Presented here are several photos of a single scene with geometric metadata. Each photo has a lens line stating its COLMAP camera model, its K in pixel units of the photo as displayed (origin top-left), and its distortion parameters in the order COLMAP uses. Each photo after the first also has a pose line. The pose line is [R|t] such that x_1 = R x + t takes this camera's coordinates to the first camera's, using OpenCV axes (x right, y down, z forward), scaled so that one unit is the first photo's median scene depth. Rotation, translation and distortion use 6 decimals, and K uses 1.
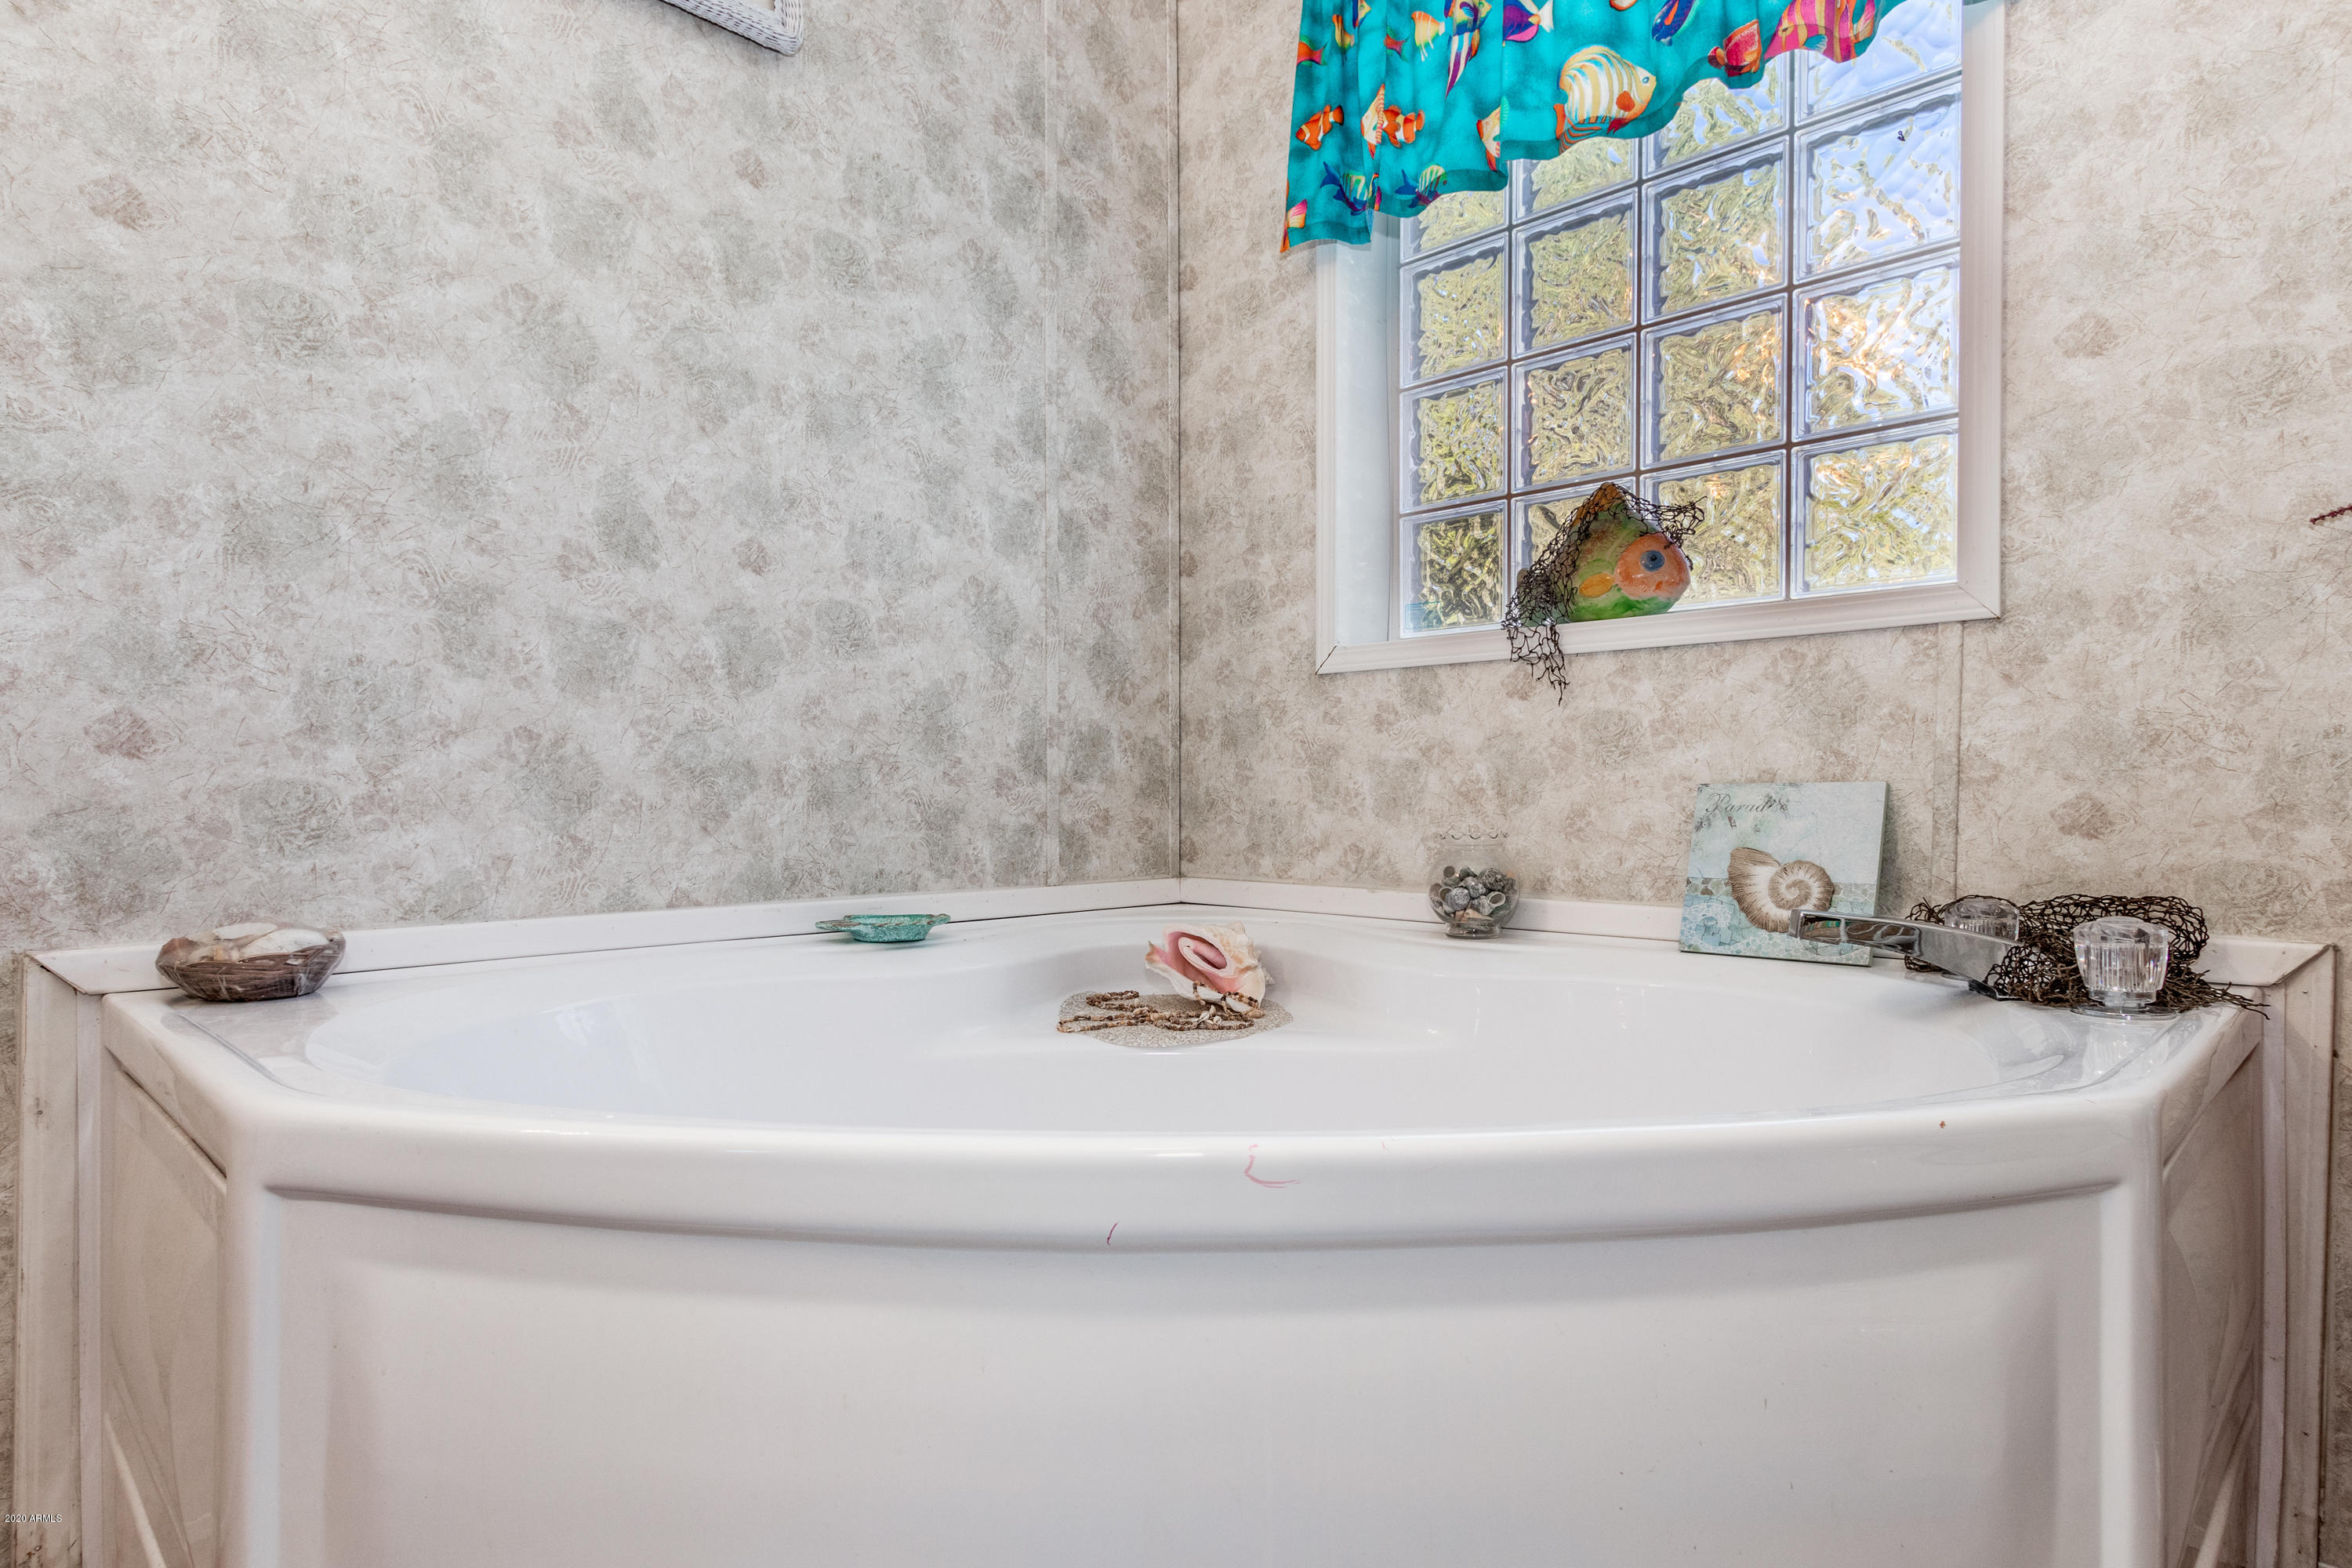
lens RADIAL K [[1324.1, 0, 1183.5], [0, 1324.1, 799.4], [0, 0, 1]] dist [0.019127, -0.001501]
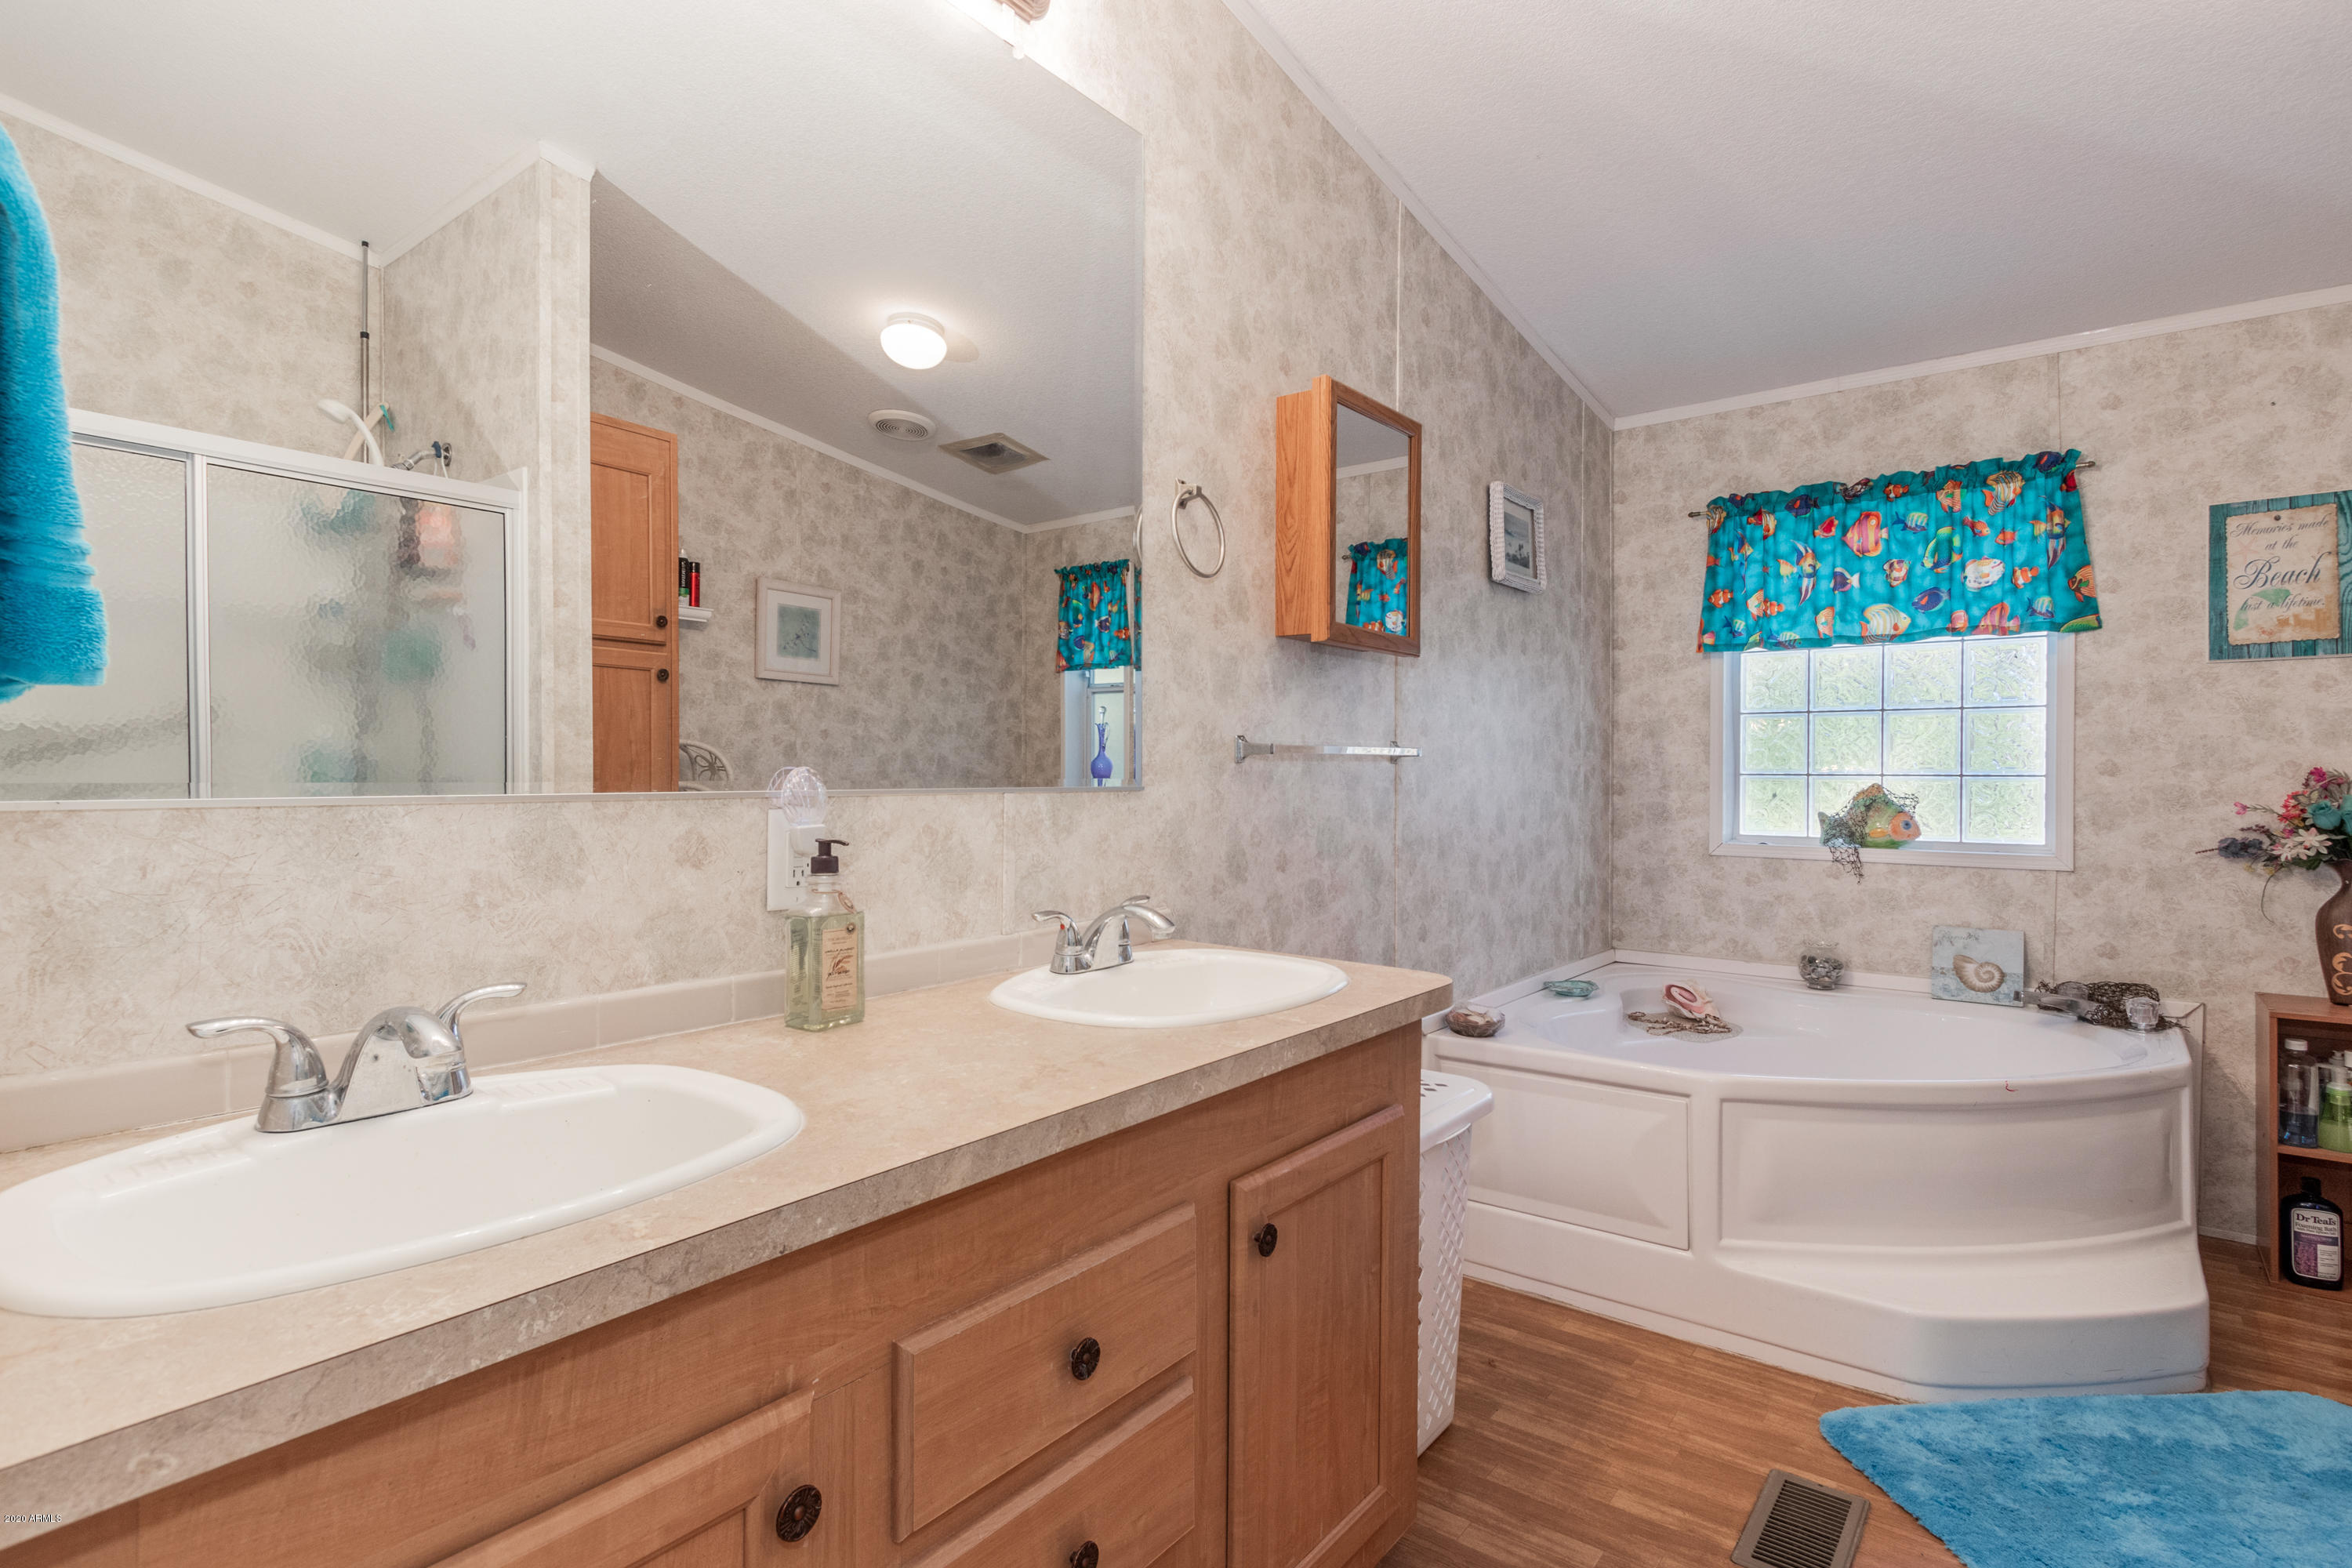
lens RADIAL K [[1180.4, 0, 1177.6], [0, 1180.4, 778.3], [0, 0, 1]] dist [0.005891, -0.000511]
pose [[0.995195, 0.003766, 0.097841, -1.064016], [-0.003545, 0.999991, -0.002431, -0.243193], [-0.097849, 0.002072, 0.995199, -0.881200]]
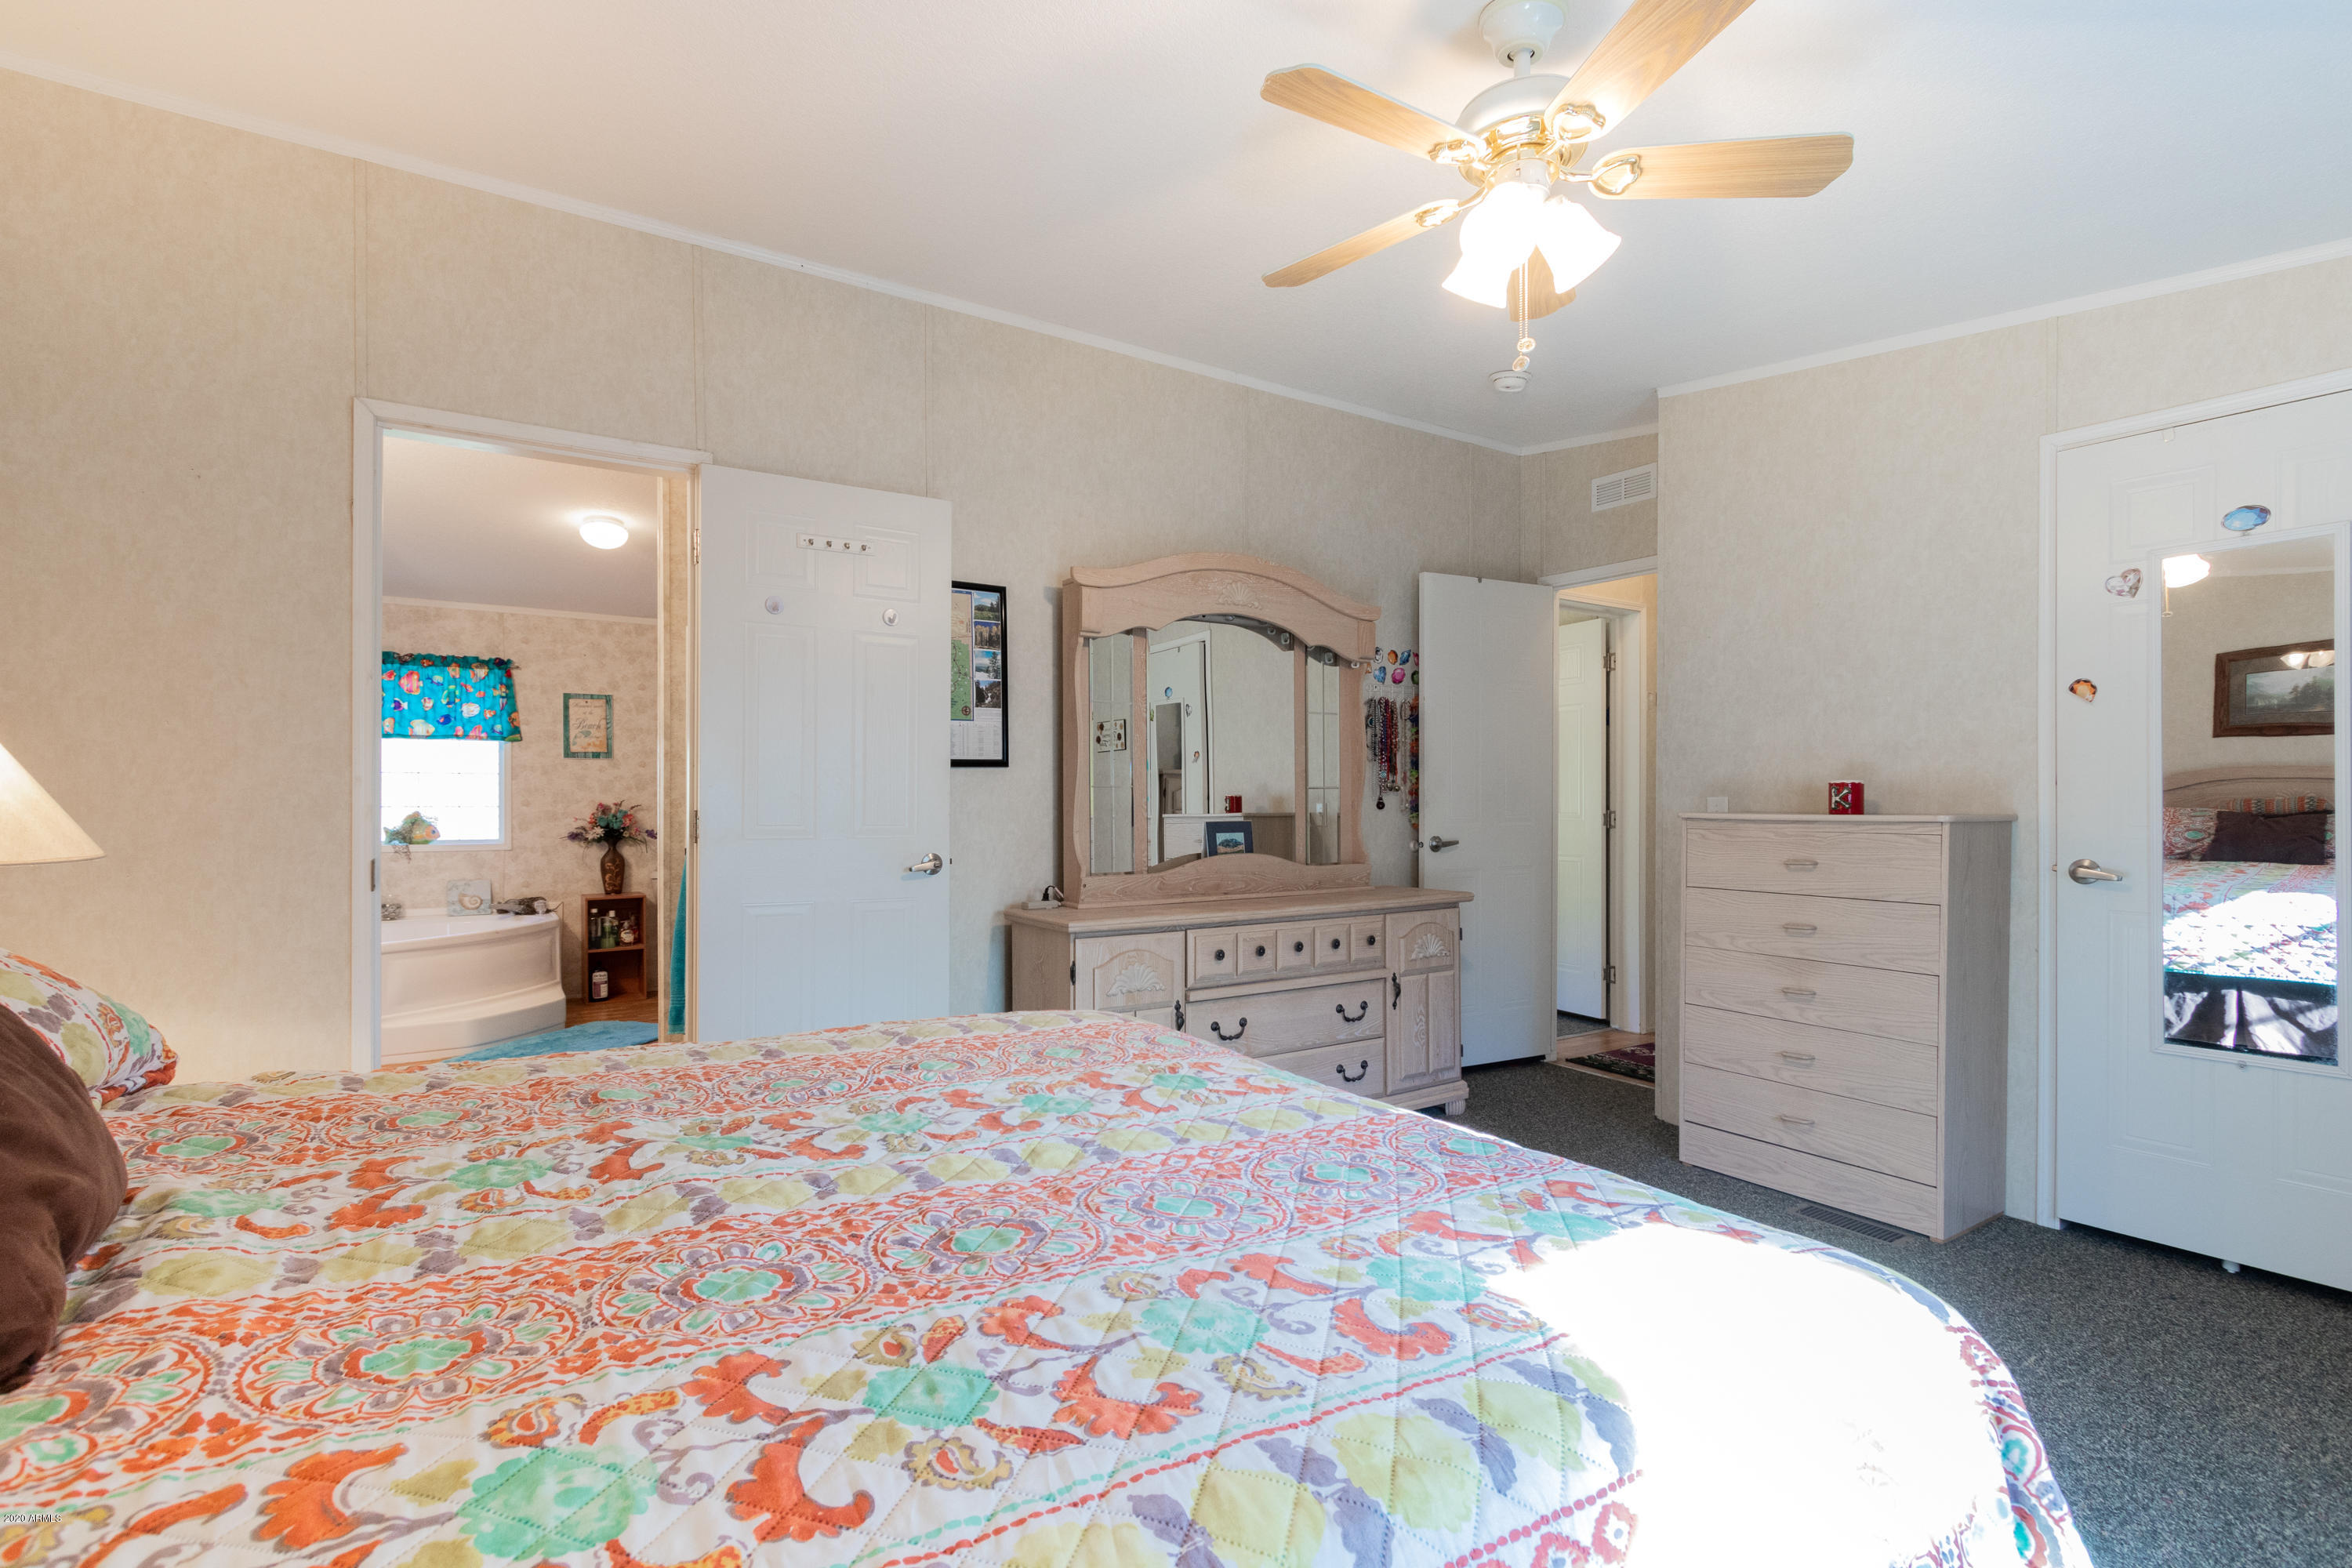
lens RADIAL K [[1092.9, 0, 1169.7], [0, 1092.9, 800.1], [0, 0, 1]] dist [-0.001359, 0.000266]
pose [[0.244212, 0.002771, 0.969718, -2.569943], [0.009246, 0.999944, -0.005186, -0.238382], [-0.969678, 0.010232, 0.244173, -2.280836]]
